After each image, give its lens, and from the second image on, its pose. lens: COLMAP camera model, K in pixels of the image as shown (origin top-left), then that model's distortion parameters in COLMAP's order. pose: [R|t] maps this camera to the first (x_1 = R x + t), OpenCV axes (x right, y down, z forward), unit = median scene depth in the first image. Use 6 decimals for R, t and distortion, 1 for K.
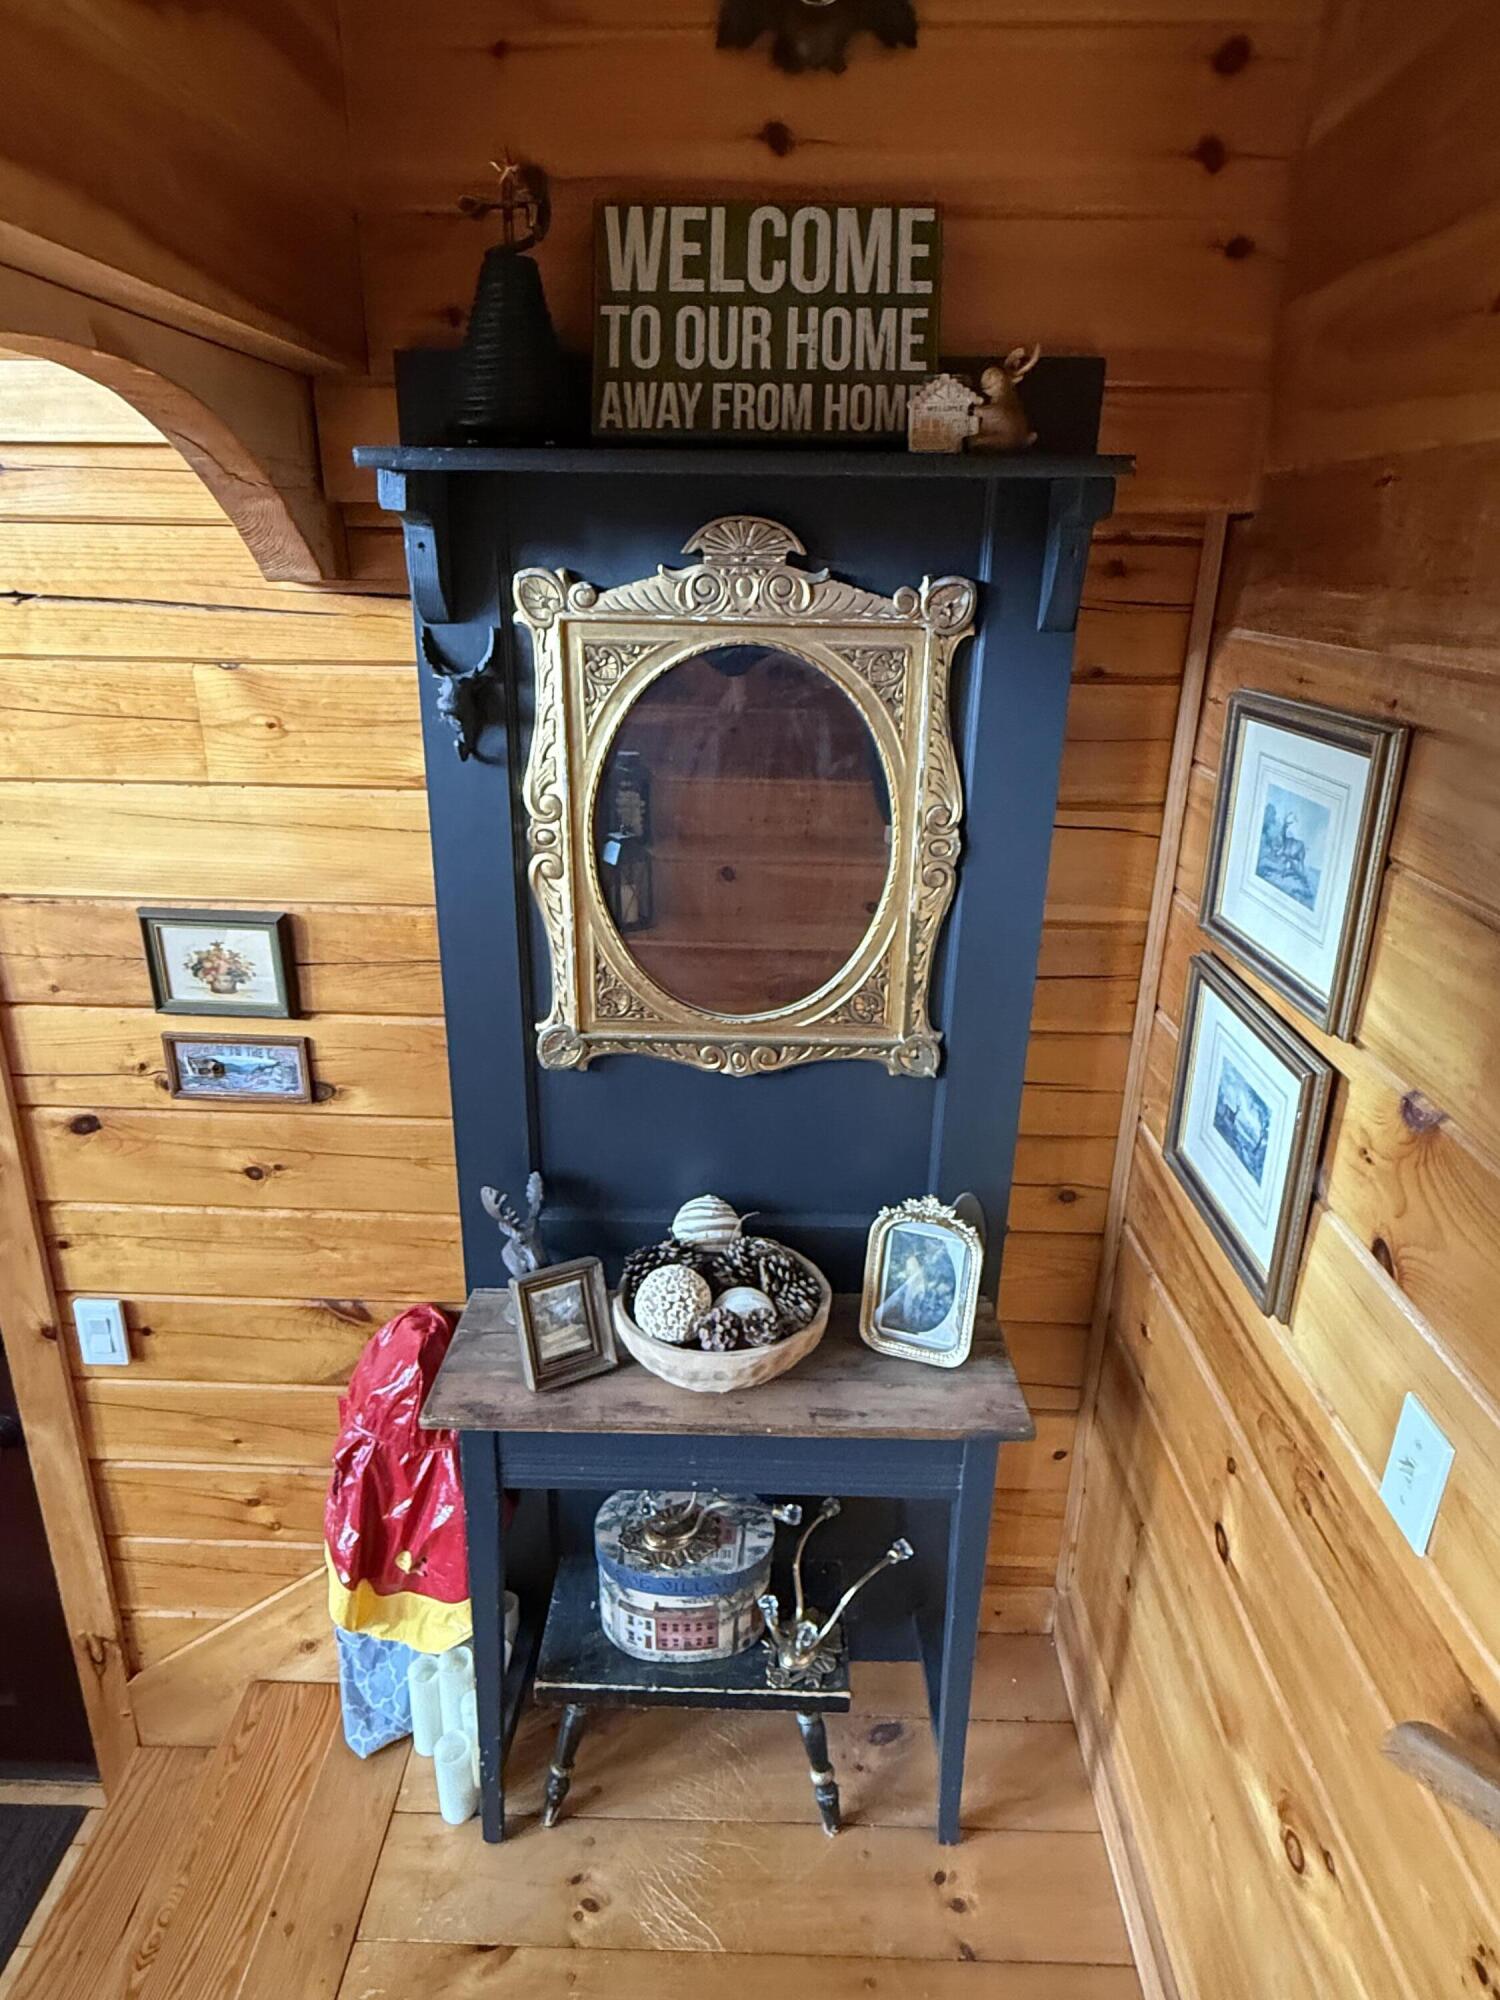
lens RADIAL K [[1166.6, 0, 746.5], [0, 1166.6, 993.3], [0, 0, 1]] dist [-0.000809, -0.000058]
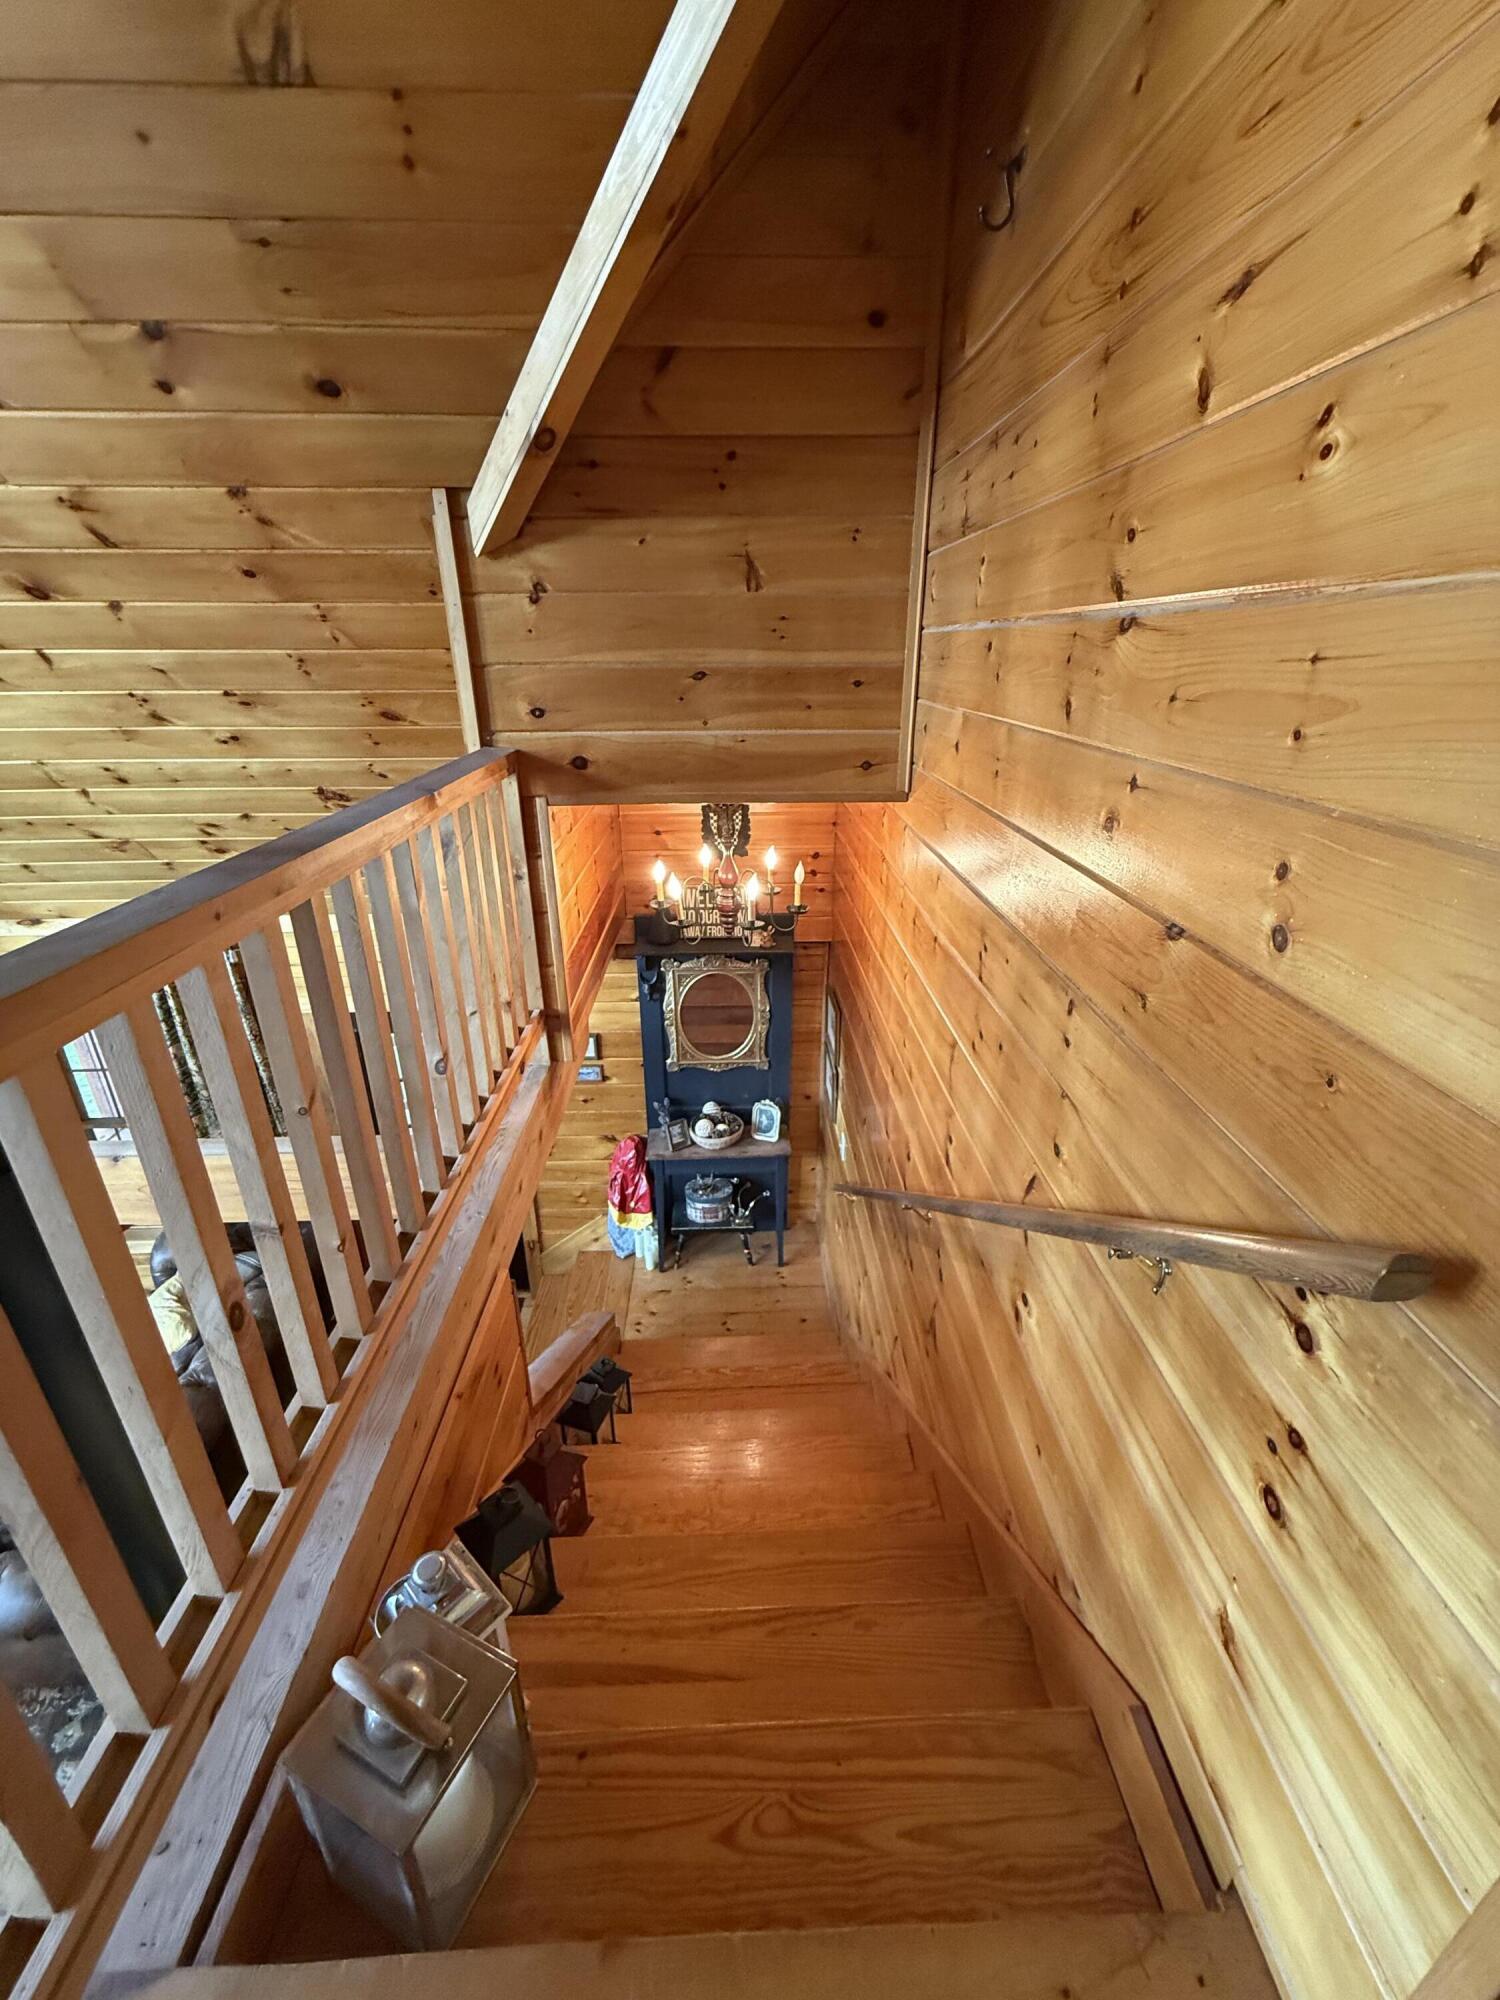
lens RADIAL K [[796.7, 0, 760.5], [0, 796.7, 992.3], [0, 0, 1]] dist [-0.003580, -0.000183]
pose [[0.997614, -0.039725, 0.056473, -0.005587], [0.037044, 0.998172, 0.047750, -0.313105], [-0.058267, -0.045544, 0.997262, -1.650385]]
